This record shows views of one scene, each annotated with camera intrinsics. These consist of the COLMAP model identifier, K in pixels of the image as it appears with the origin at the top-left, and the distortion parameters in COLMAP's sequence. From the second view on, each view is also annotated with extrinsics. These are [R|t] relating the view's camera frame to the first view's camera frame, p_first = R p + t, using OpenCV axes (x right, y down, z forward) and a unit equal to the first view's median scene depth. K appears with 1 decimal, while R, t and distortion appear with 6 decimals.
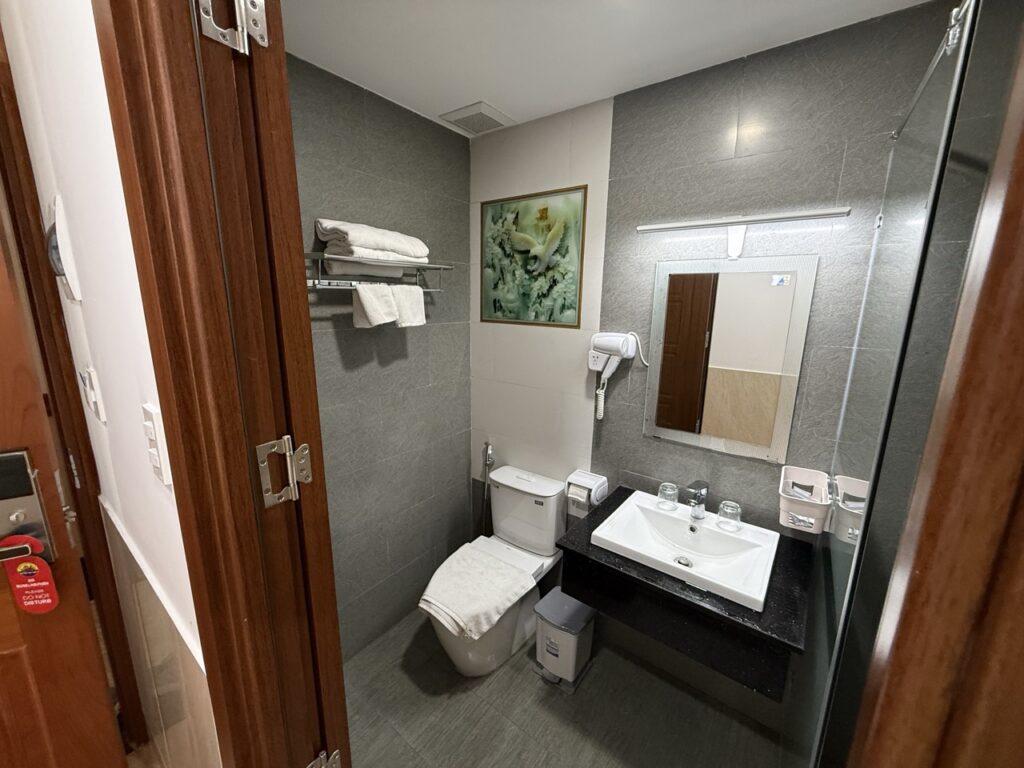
lens RADIAL K [[406.6, 0, 512.1], [0, 406.6, 380.2], [0, 0, 1]] dist [-0.002415, 0.000163]
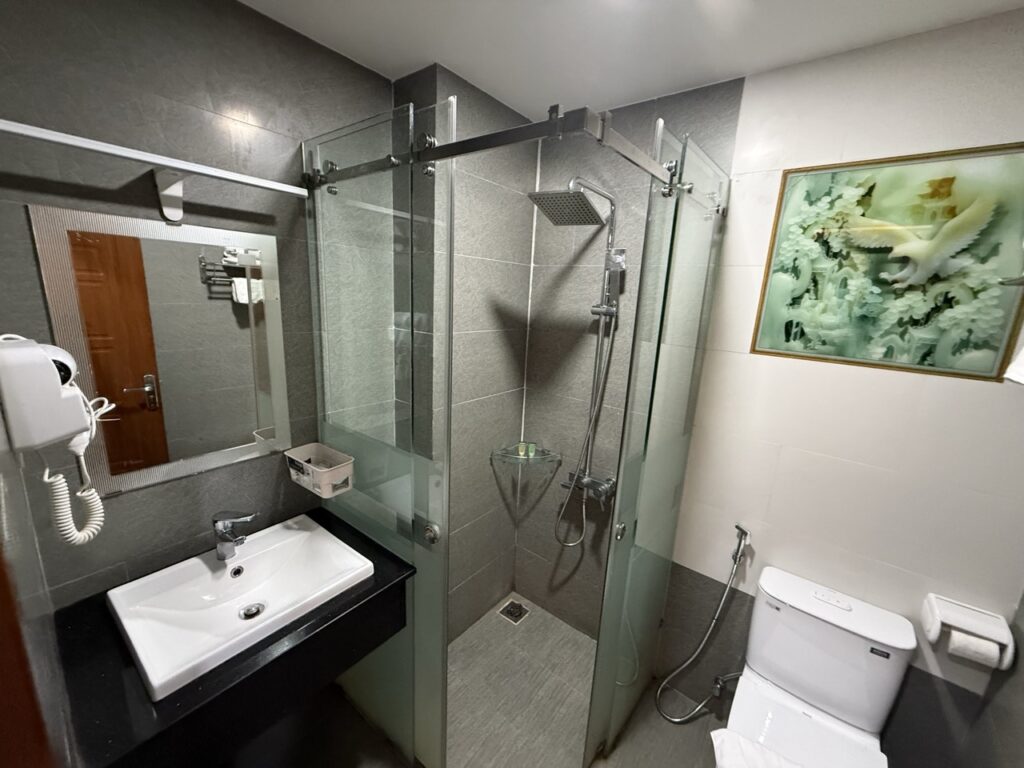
lens RADIAL K [[406.6, 0, 509.9], [0, 406.6, 384.7], [0, 0, 1]] dist [-0.002415, 0.000163]
pose [[0.998383, 0.049375, -0.028170, -0.502783], [-0.049048, 0.998722, 0.012181, -0.089865], [0.028736, -0.010780, 0.999529, 0.360347]]
